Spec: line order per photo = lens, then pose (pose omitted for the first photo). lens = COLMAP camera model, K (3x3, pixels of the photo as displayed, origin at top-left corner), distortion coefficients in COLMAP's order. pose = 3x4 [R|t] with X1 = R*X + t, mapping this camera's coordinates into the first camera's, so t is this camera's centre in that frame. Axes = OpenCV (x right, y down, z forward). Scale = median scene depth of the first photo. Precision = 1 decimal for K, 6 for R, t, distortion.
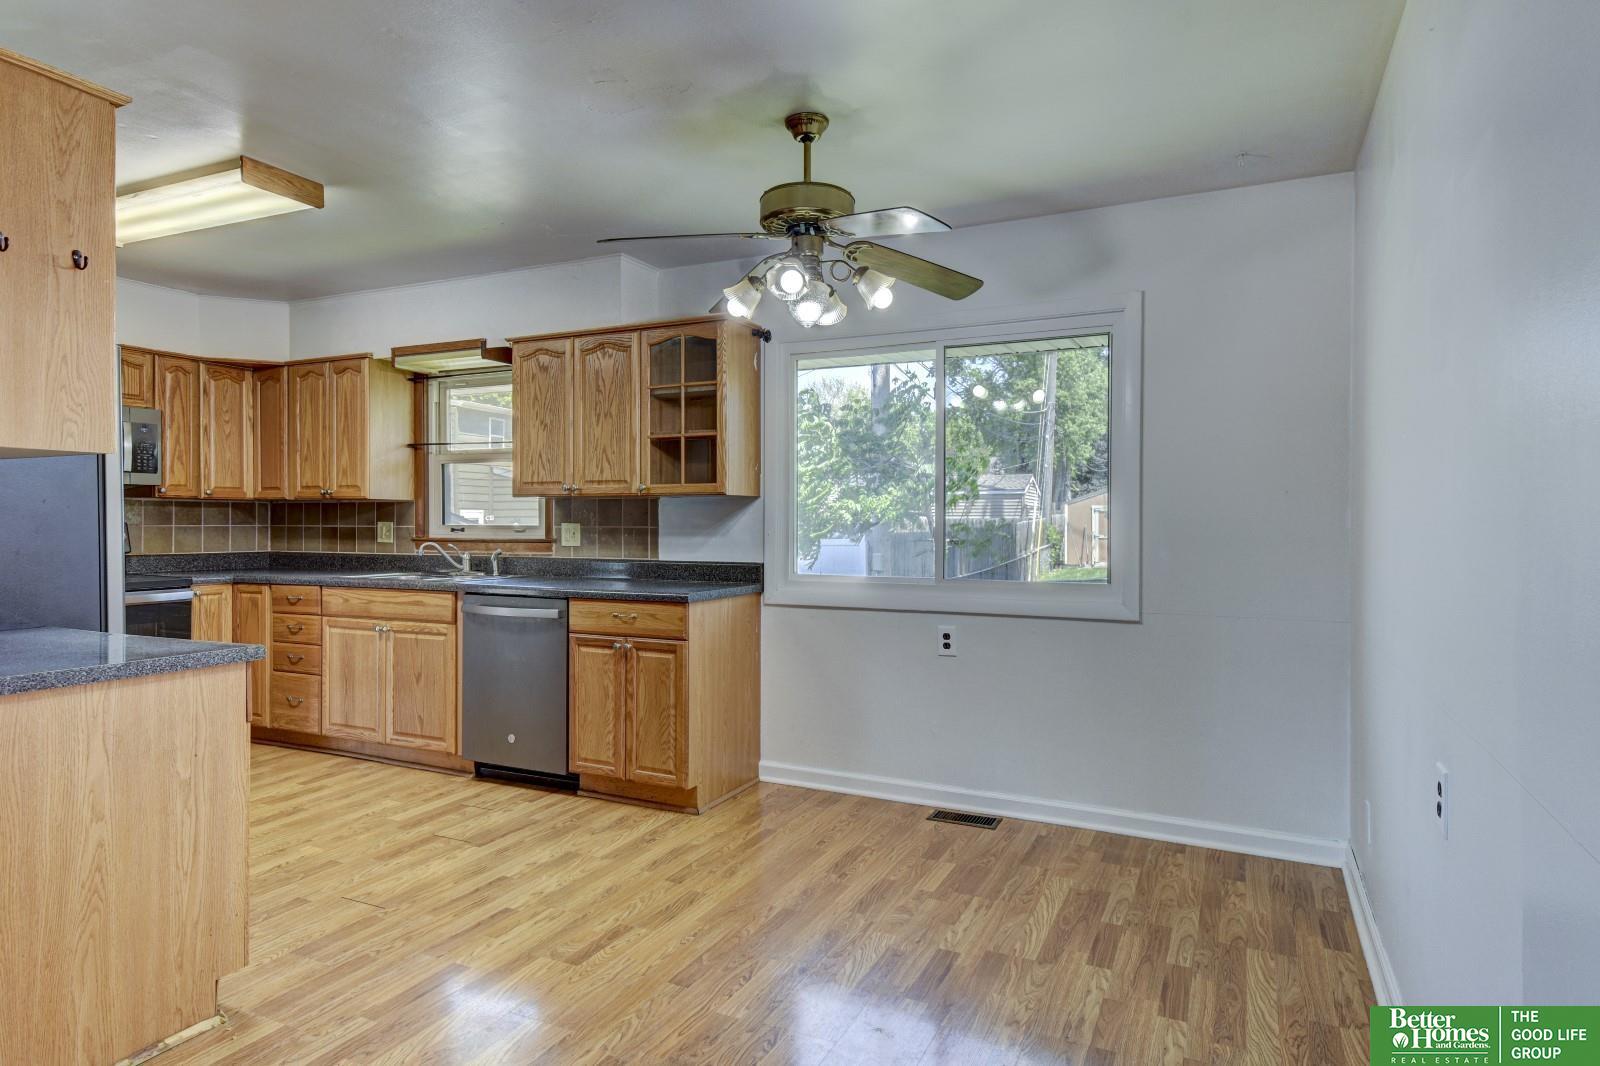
lens RADIAL K [[908.6, 0, 805.4], [0, 908.6, 525.7], [0, 0, 1]] dist [0.028352, -0.008173]
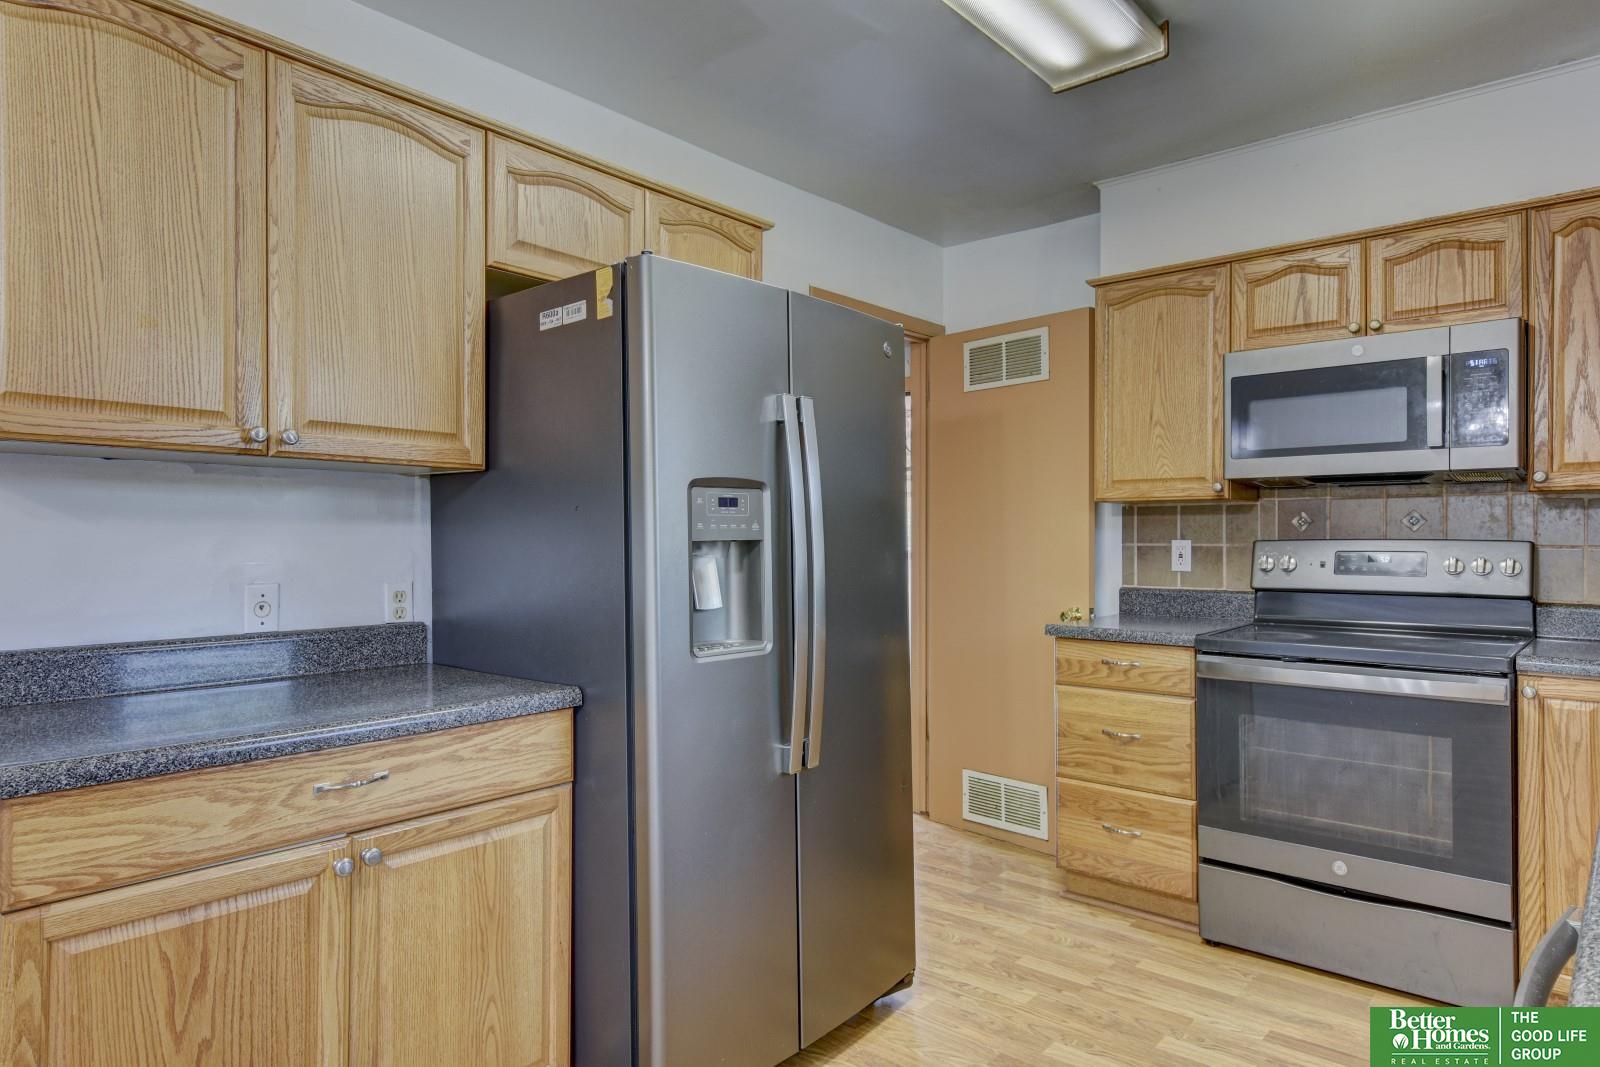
lens RADIAL K [[975.8, 0, 806.4], [0, 975.8, 537.9], [0, 0, 1]] dist [0.027635, -0.009044]
pose [[-0.250551, -0.002764, -0.968099, -0.104653], [-0.006347, 0.999979, -0.001213, -0.002953], [0.968083, 0.005841, -0.250563, 0.987289]]
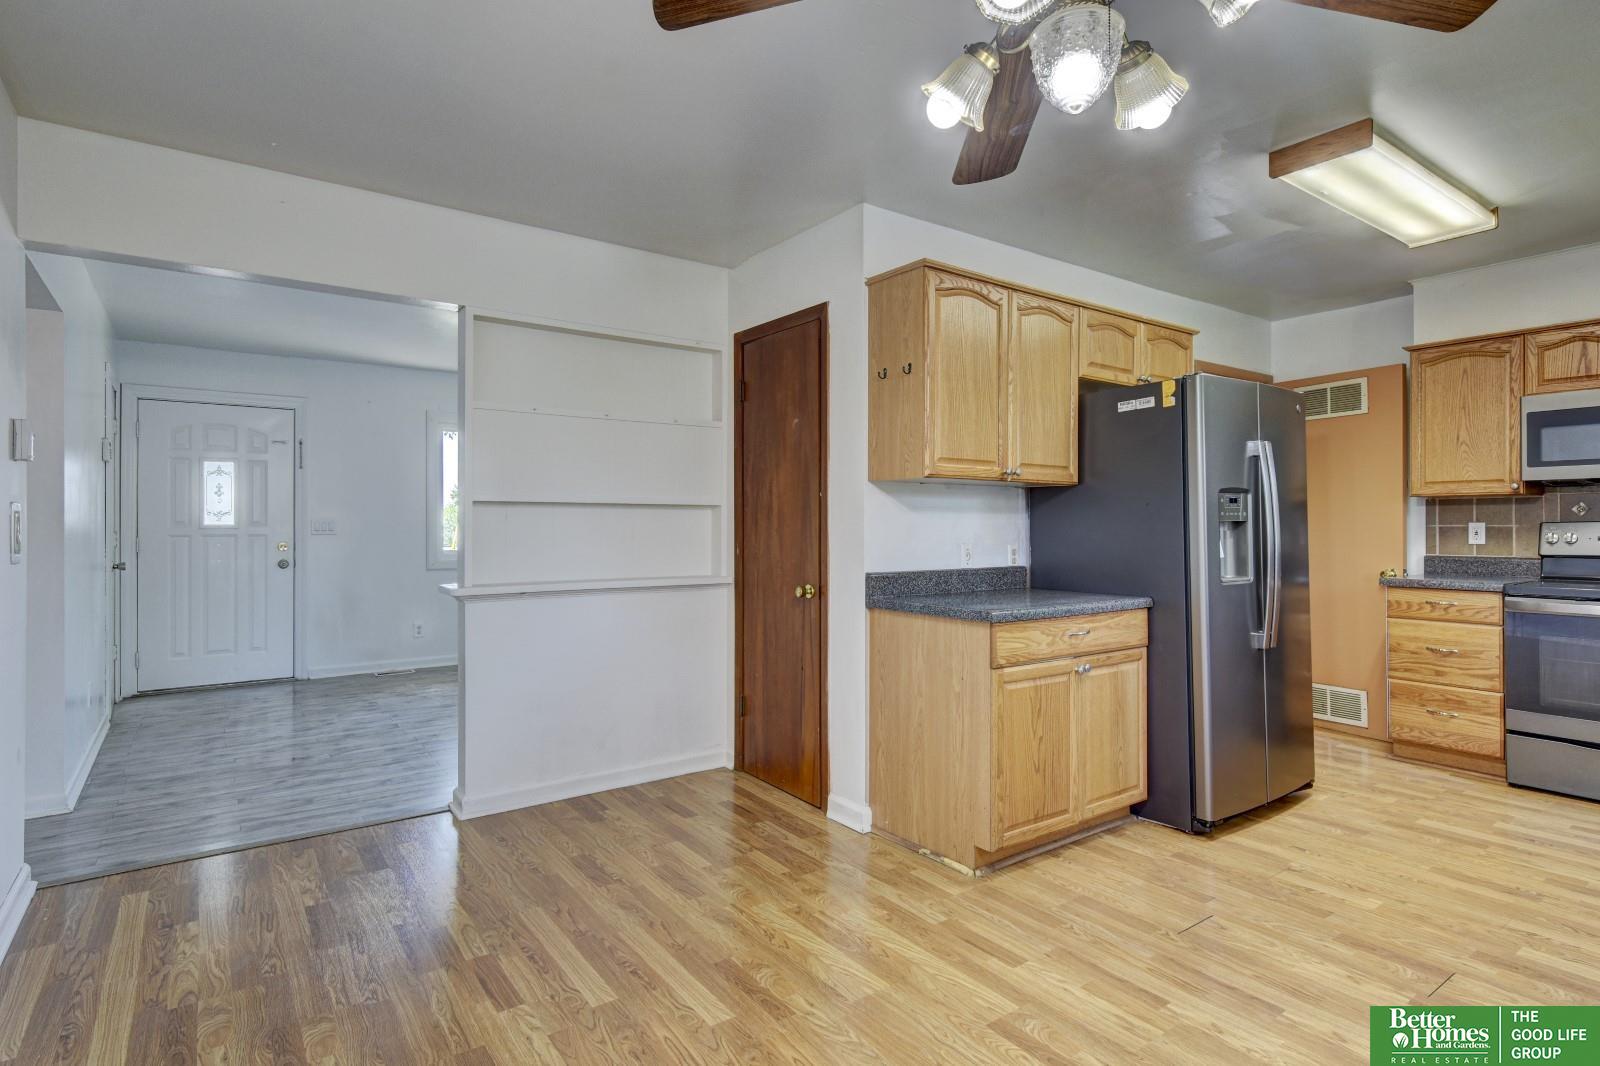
lens RADIAL K [[819.4, 0, 799.5], [0, 819.4, 523.5], [0, 0, 1]] dist [0.015027, -0.005984]
pose [[-0.478229, -0.005369, -0.878219, 0.352386], [-0.004873, 0.999982, -0.003460, 0.005891], [0.878222, 0.002625, -0.478246, 0.820278]]
